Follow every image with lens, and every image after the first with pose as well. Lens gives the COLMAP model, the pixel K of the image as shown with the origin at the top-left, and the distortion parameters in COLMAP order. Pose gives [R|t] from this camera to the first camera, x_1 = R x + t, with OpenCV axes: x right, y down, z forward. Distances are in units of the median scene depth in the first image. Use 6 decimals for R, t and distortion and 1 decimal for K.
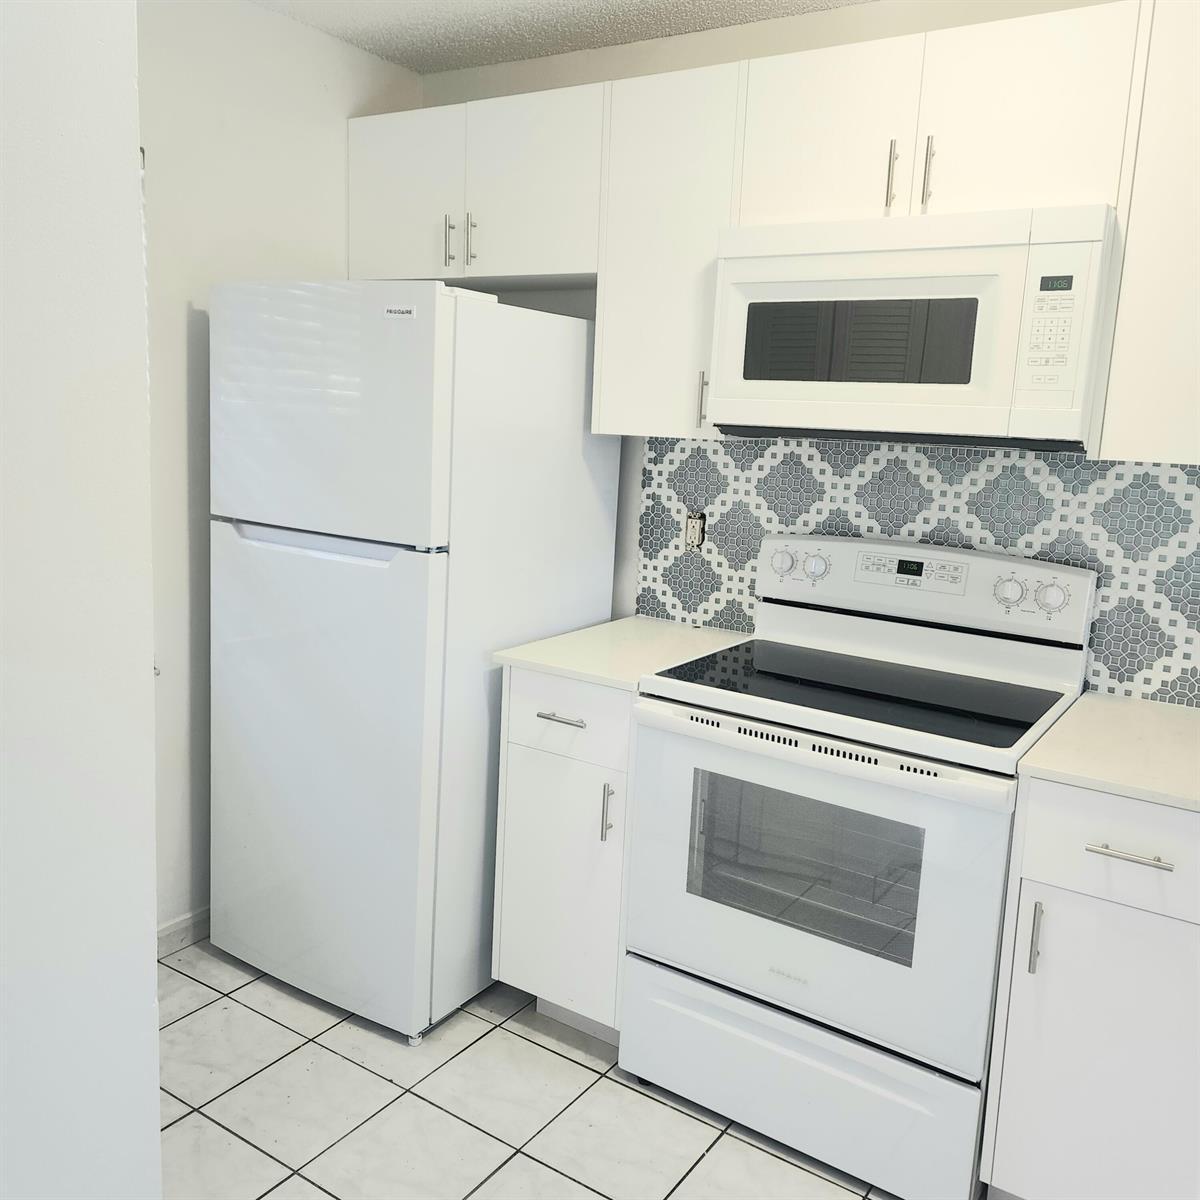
lens RADIAL K [[1060.6, 0, 602.1], [0, 1060.6, 594.2], [0, 0, 1]] dist [0.072287, -0.051066]
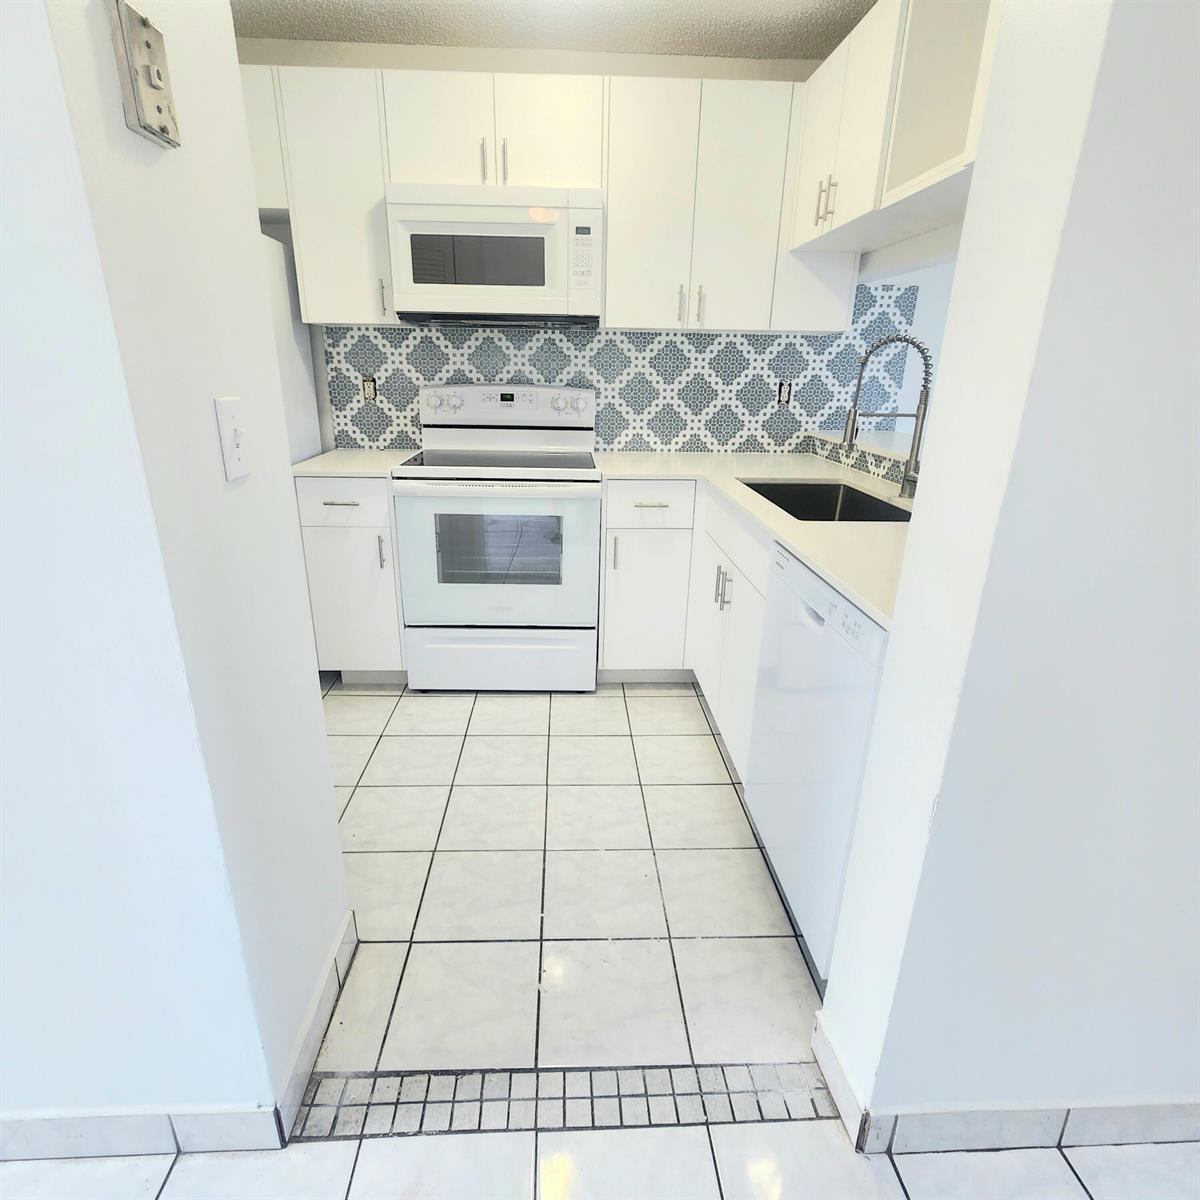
lens RADIAL K [[656.8, 0, 589.9], [0, 656.8, 607.5], [0, 0, 1]] dist [0.003076, -0.002477]
pose [[0.814033, -0.230029, 0.533326, -0.277609], [0.119742, 0.964971, 0.233436, 0.075054], [-0.568342, -0.126163, 0.813062, -0.062776]]
